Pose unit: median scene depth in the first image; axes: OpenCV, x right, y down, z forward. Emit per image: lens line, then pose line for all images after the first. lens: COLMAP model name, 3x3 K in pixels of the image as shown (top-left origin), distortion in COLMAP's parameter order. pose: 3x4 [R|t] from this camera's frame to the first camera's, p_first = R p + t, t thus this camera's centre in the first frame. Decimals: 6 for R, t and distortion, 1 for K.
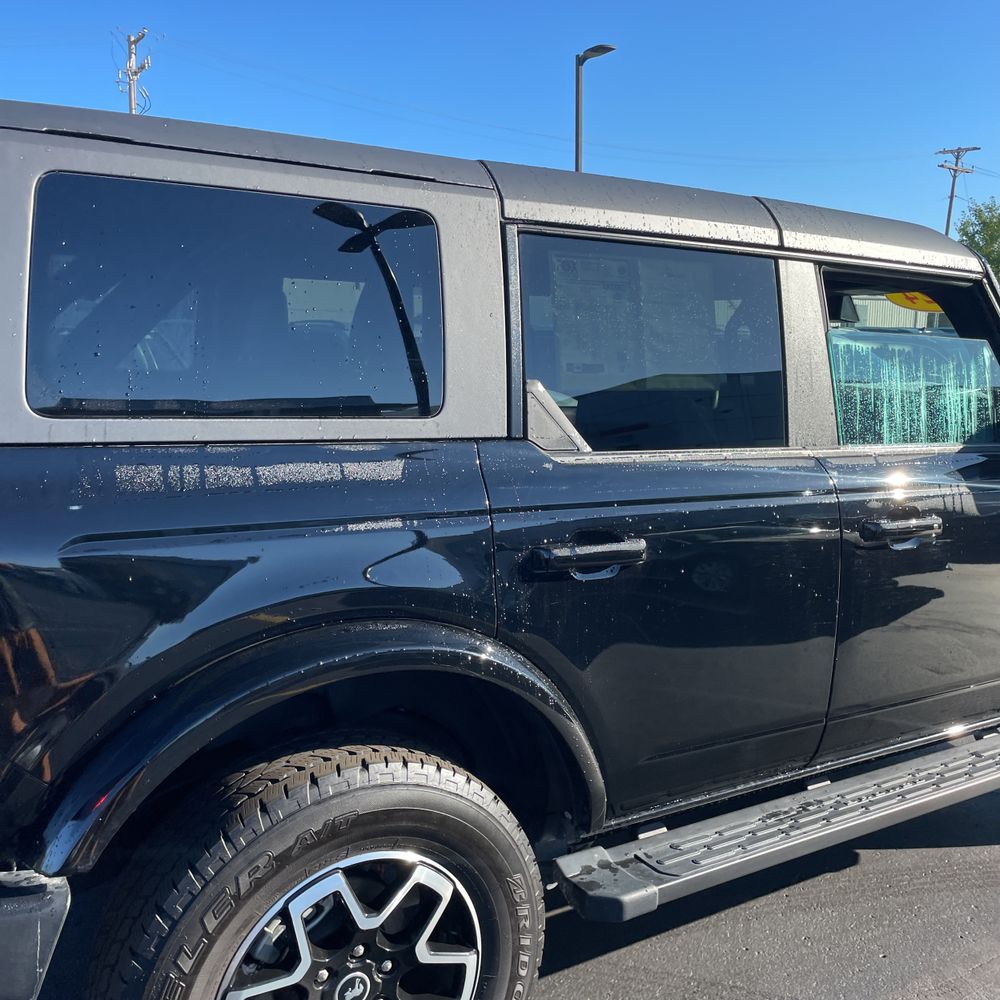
lens RADIAL K [[1018.0, 0, 521.7], [0, 1018.0, 501.7], [0, 0, 1]] dist [0.122347, -0.193323]
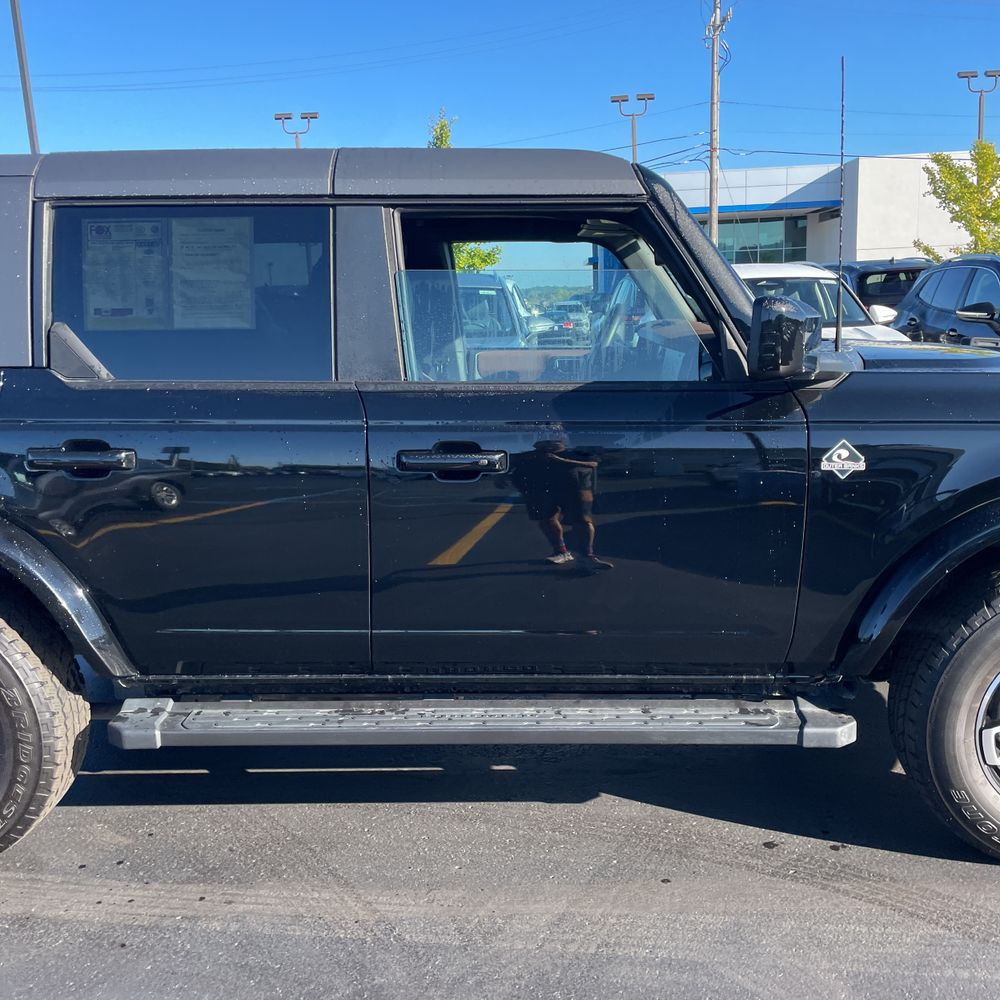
lens RADIAL K [[1007.5, 0, 501.2], [0, 1007.5, 512.7], [0, 0, 1]] dist [0.104529, -0.139571]
pose [[0.829529, 0.075869, -0.553287, 1.162341], [-0.044535, 0.996561, 0.069883, 0.004612], [0.556686, -0.033329, 0.830054, 0.221863]]
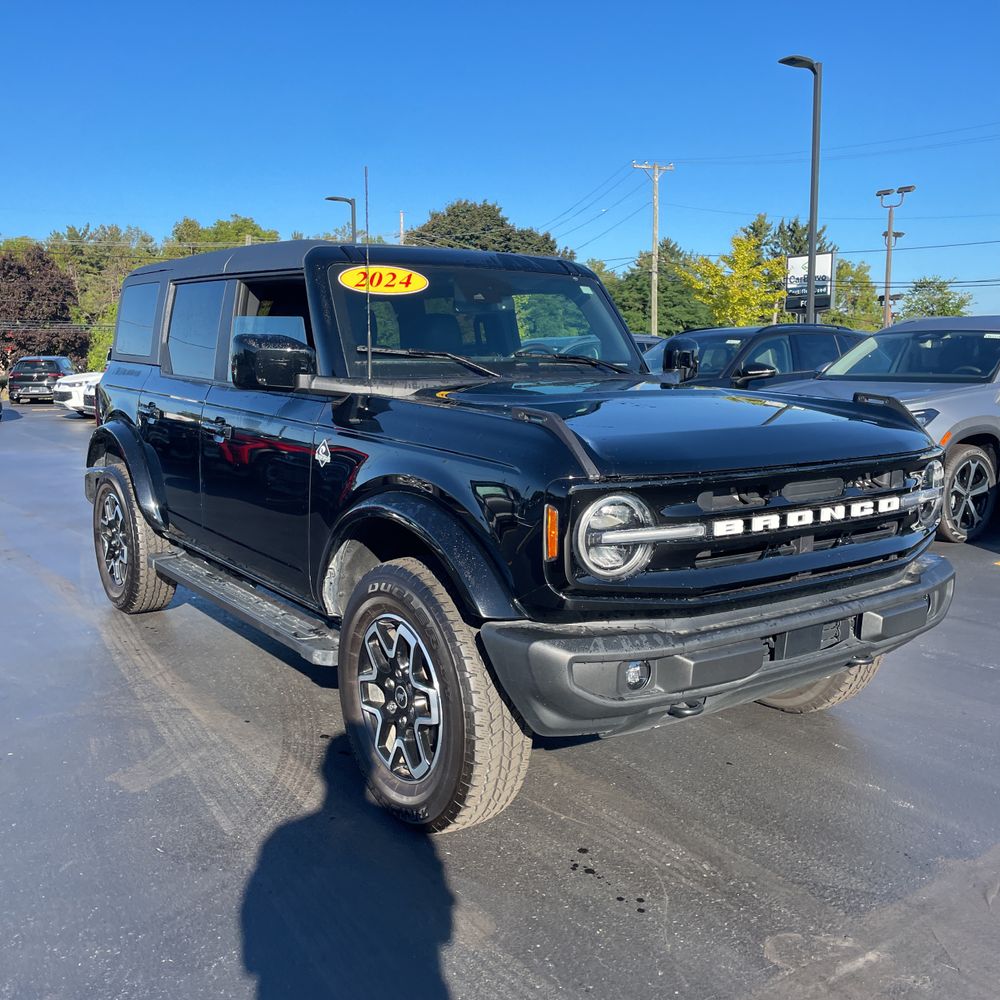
lens RADIAL K [[1009.7, 0, 500.0], [0, 1009.7, 500.0], [0, 0, 1]] dist [0.124302, -0.187708]
pose [[0.064034, 0.128142, -0.989686, 2.503260], [-0.159170, 0.980338, 0.116633, -0.156947], [0.985172, 0.150060, 0.083171, 1.600509]]
